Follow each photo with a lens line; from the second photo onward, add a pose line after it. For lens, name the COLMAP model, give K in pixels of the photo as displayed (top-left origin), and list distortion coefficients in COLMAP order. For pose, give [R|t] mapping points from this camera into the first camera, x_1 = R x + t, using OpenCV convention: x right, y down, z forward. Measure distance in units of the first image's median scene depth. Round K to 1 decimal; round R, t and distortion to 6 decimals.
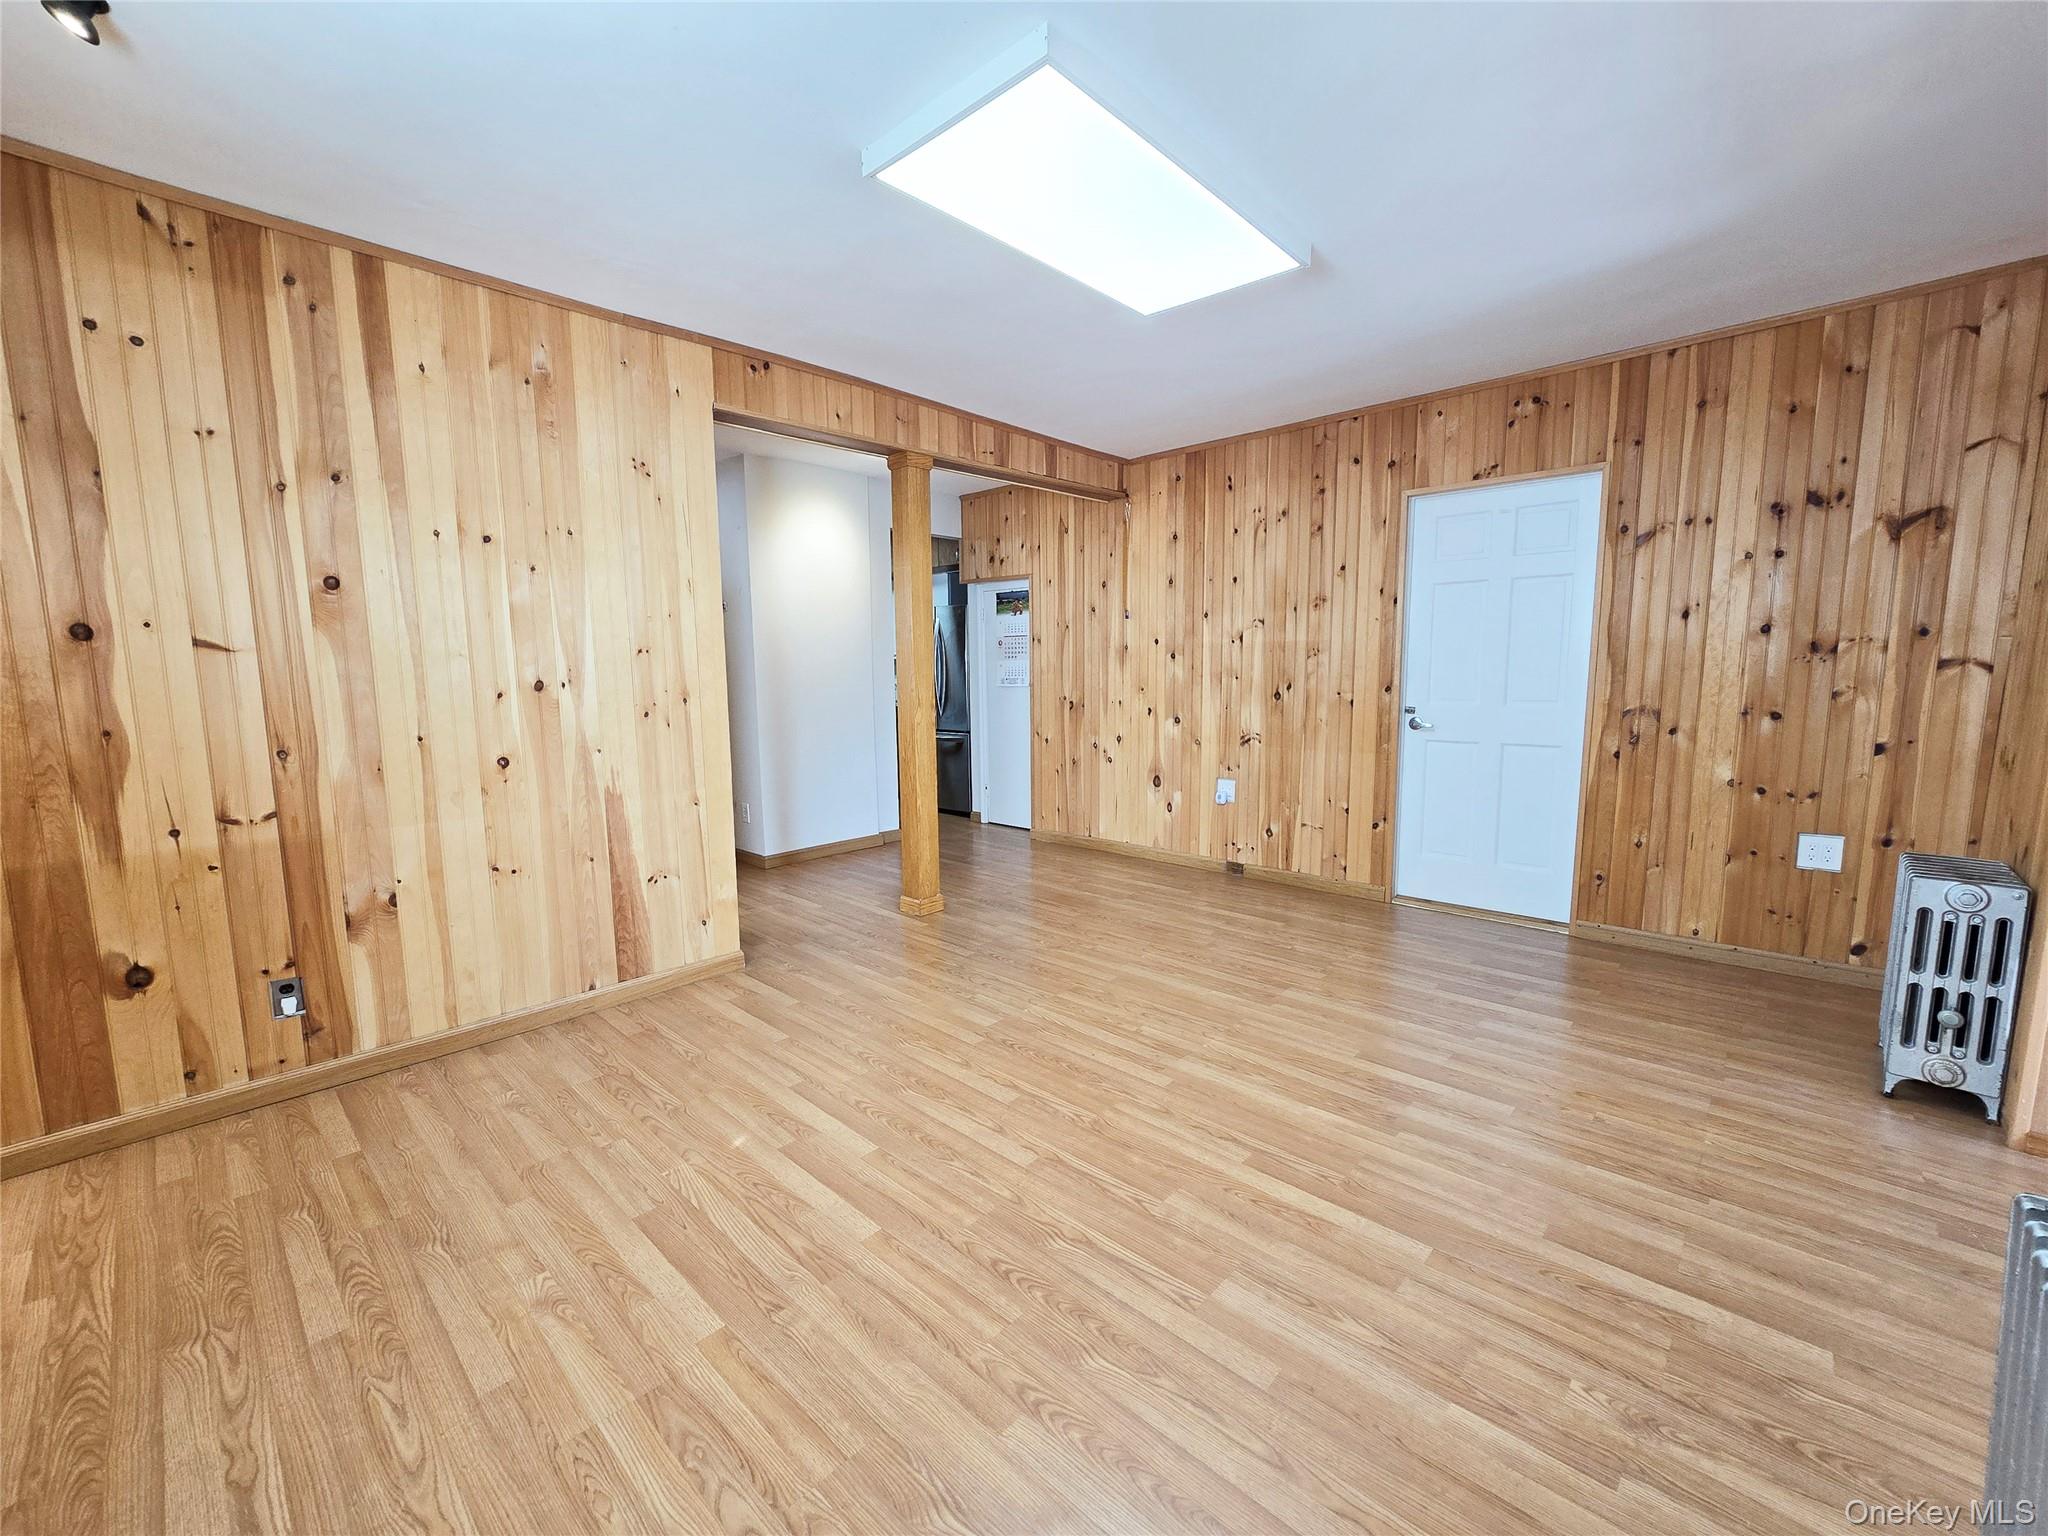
lens RADIAL K [[844.0, 0, 1020.2], [0, 844.0, 775.3], [0, 0, 1]] dist [-0.007972, 0.002625]
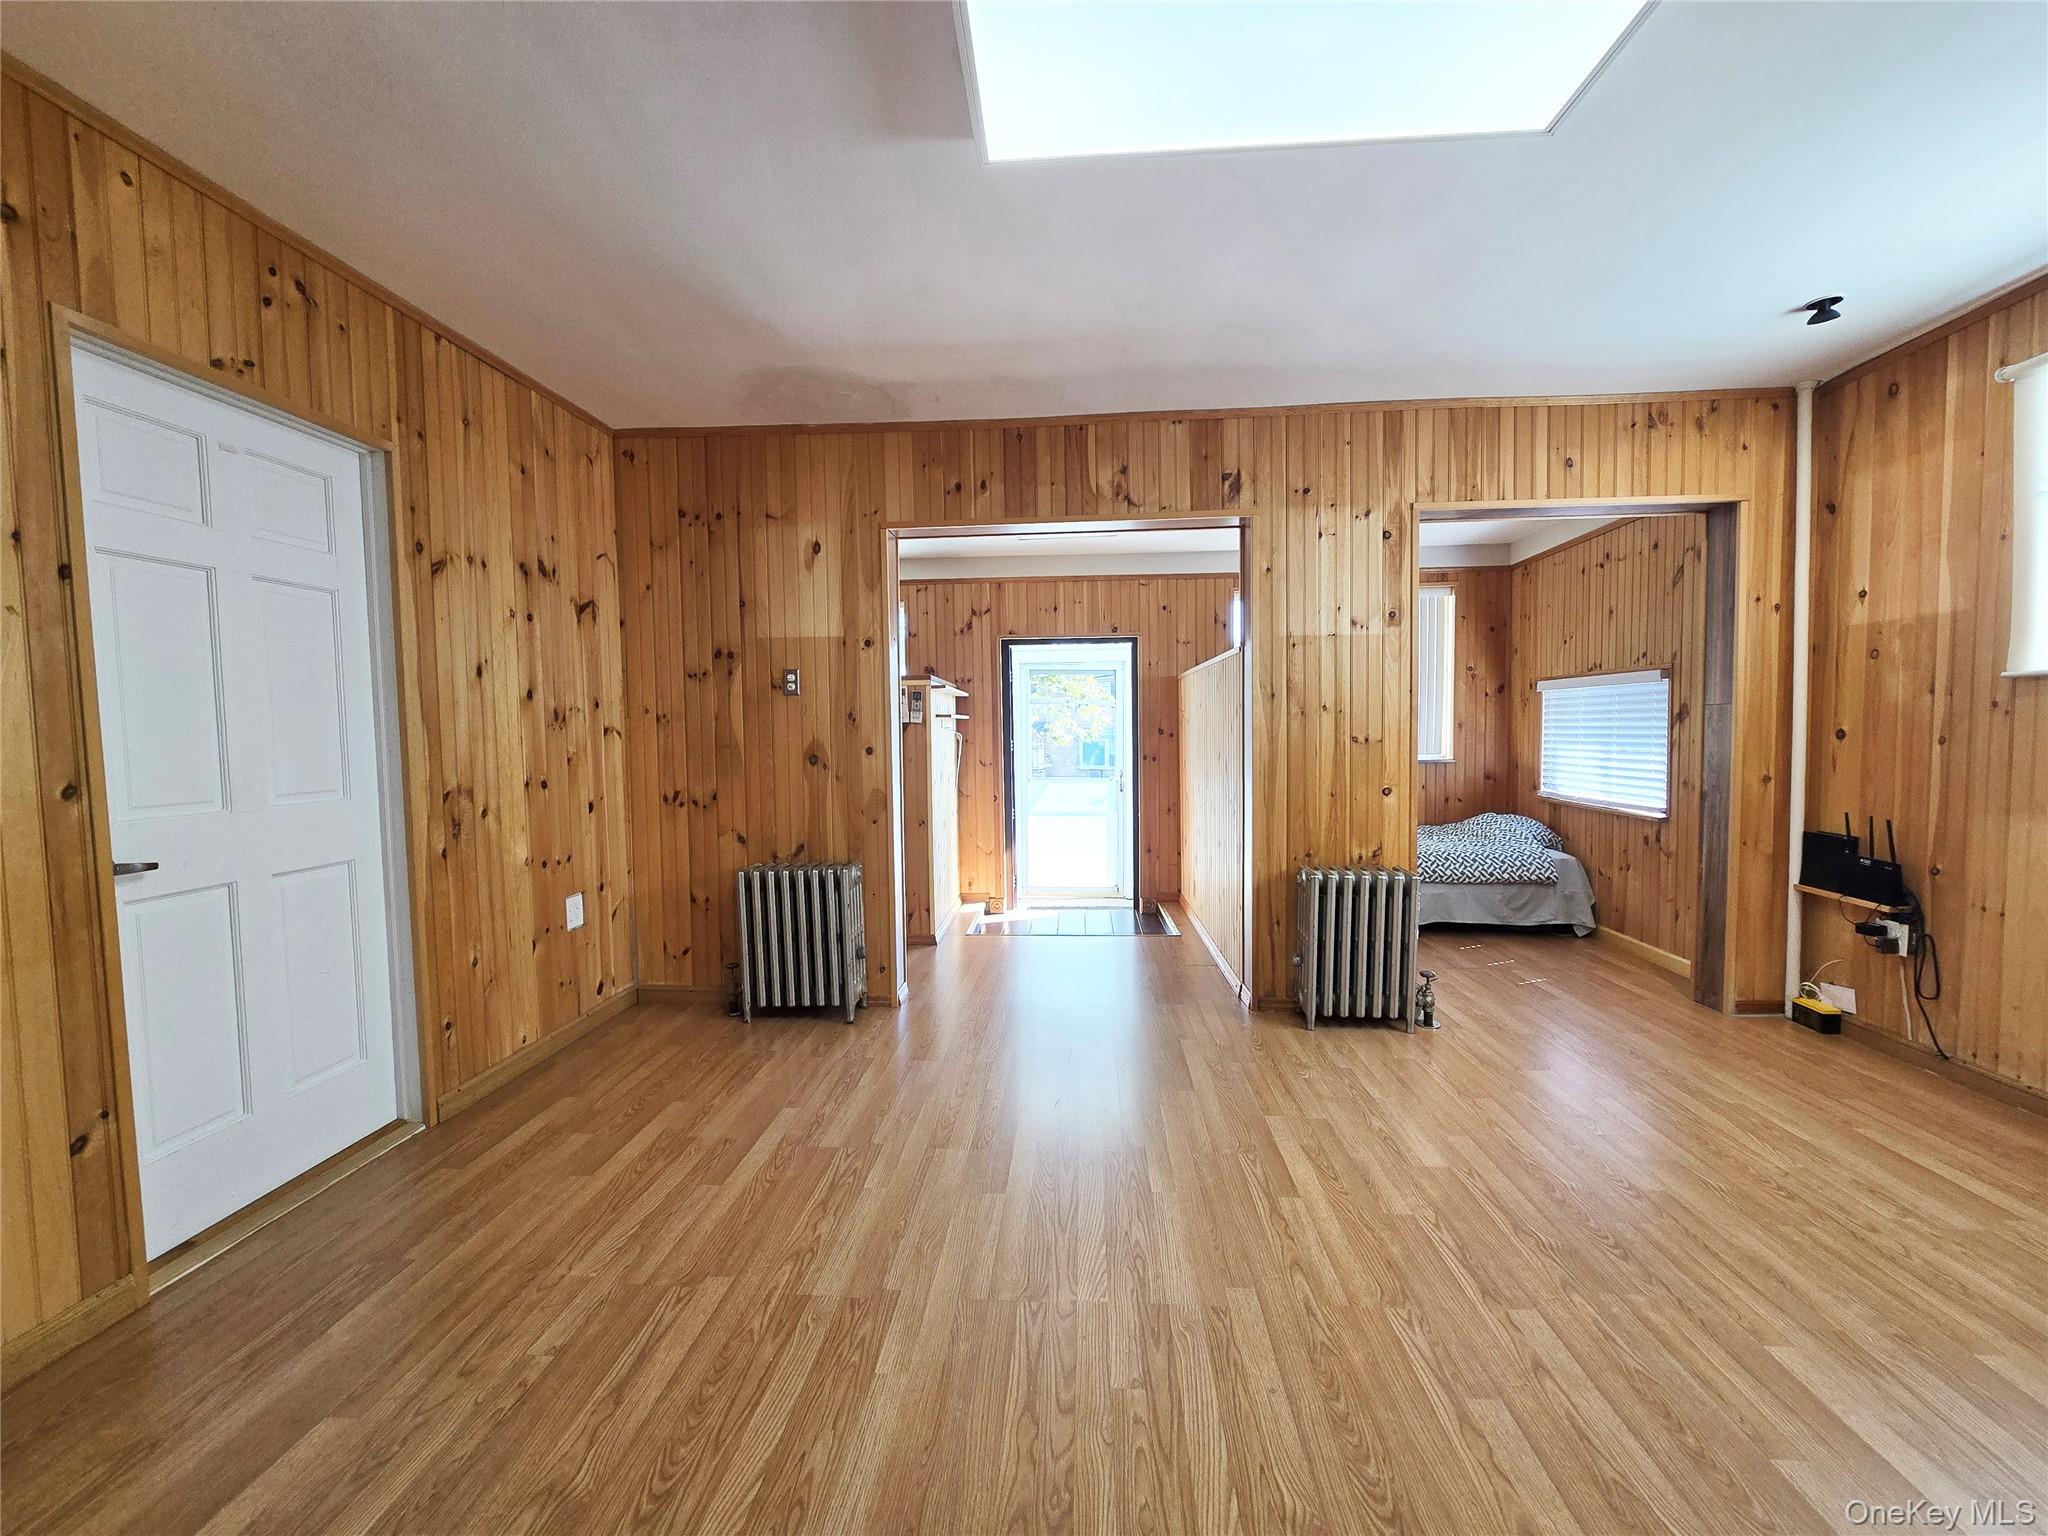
lens RADIAL K [[844.0, 0, 1020.2], [0, 844.0, 775.3], [0, 0, 1]] dist [-0.007972, 0.002625]
pose [[-0.633689, -0.024622, 0.773196, -0.196862], [0.120074, 0.984249, 0.129753, -0.142669], [-0.764212, 0.175064, -0.620752, 1.193107]]
